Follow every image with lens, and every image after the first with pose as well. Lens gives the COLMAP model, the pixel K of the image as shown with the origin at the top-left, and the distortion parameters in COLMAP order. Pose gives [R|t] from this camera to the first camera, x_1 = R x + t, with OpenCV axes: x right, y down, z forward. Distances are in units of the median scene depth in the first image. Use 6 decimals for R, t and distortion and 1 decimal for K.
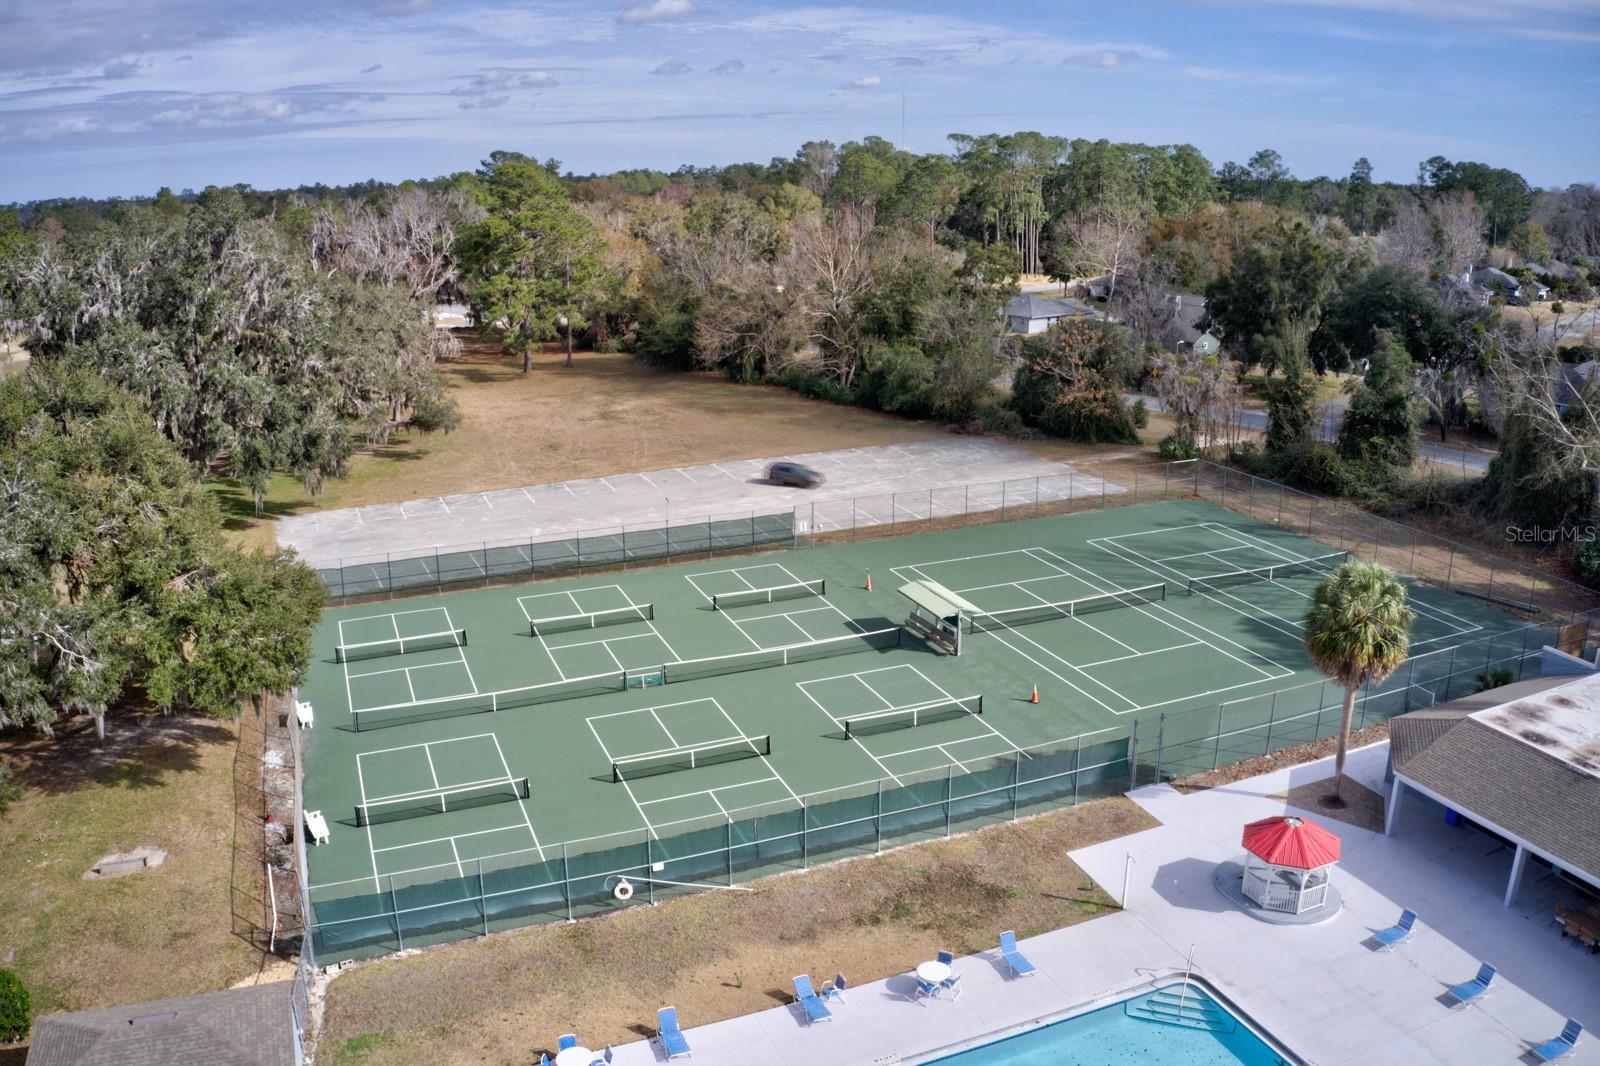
lens RADIAL K [[1250.4, 0, 800.0], [0, 1250.4, 533.0], [0, 0, 1]] dist [-0.202132, 0.031106]
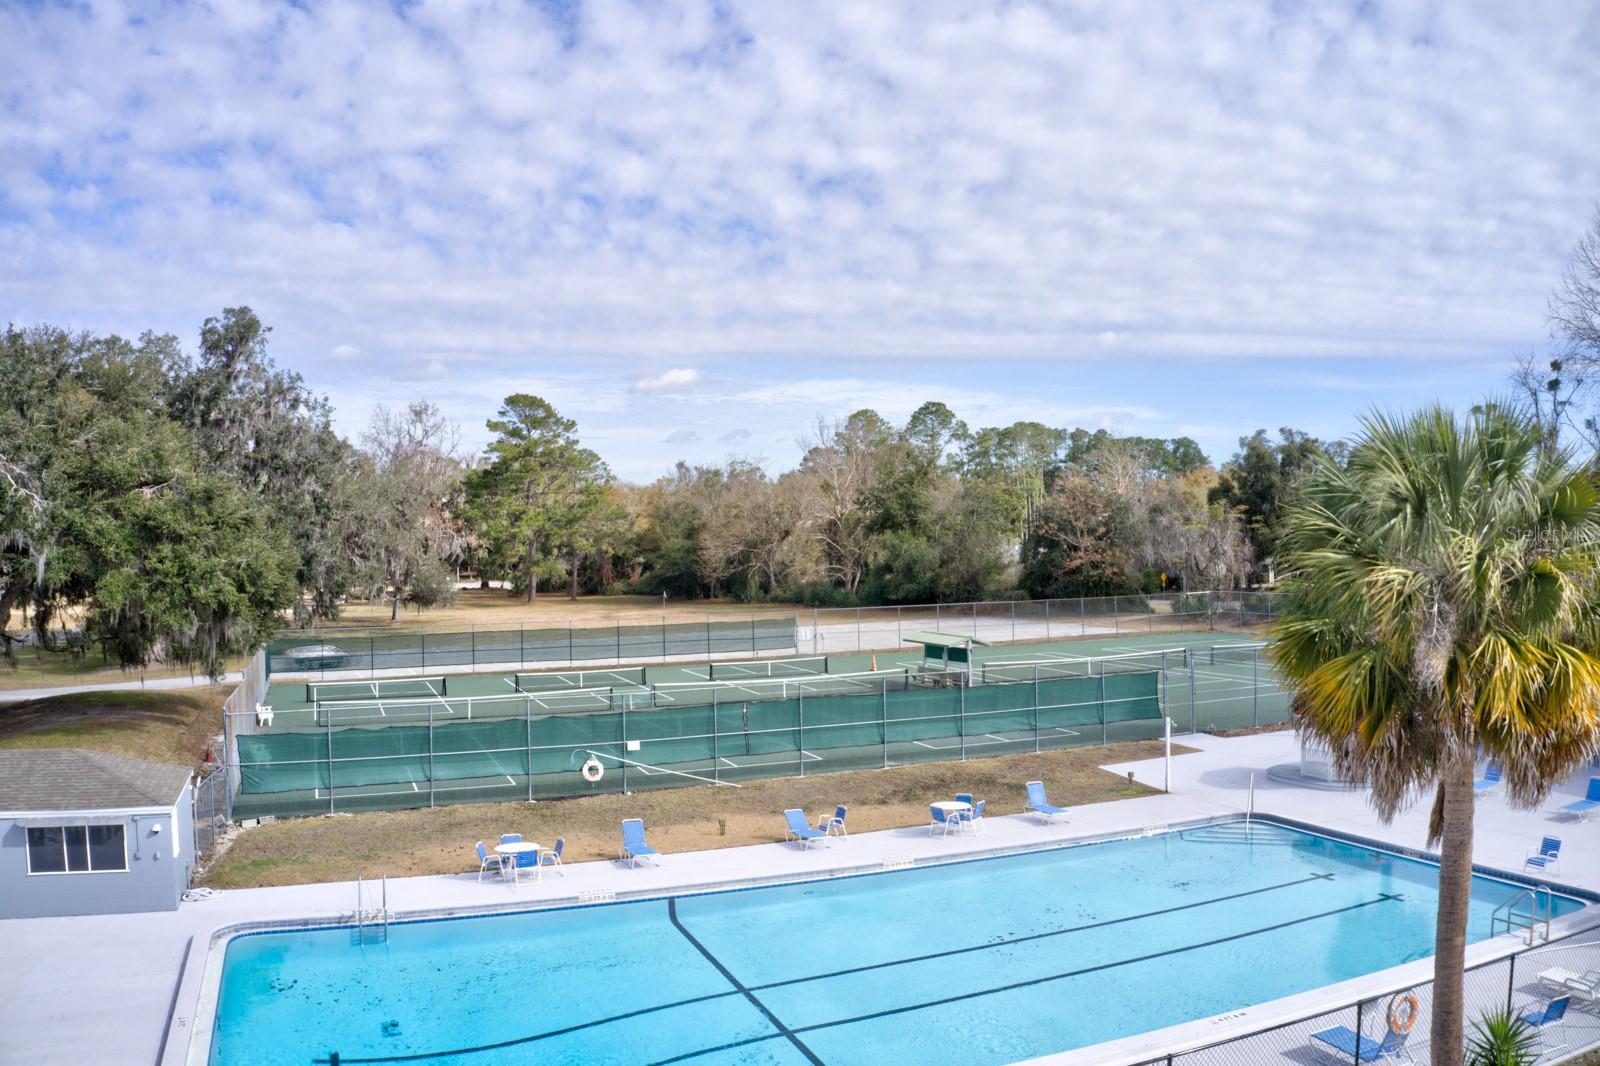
lens RADIAL K [[1250.4, 0, 800.0], [0, 1250.4, 533.0], [0, 0, 1]] dist [-0.202132, 0.031106]
pose [[0.999966, -0.004801, -0.006767, 0.009691], [0.002732, 0.960613, -0.277876, 0.345507], [0.007834, 0.277848, 0.960593, 0.101301]]
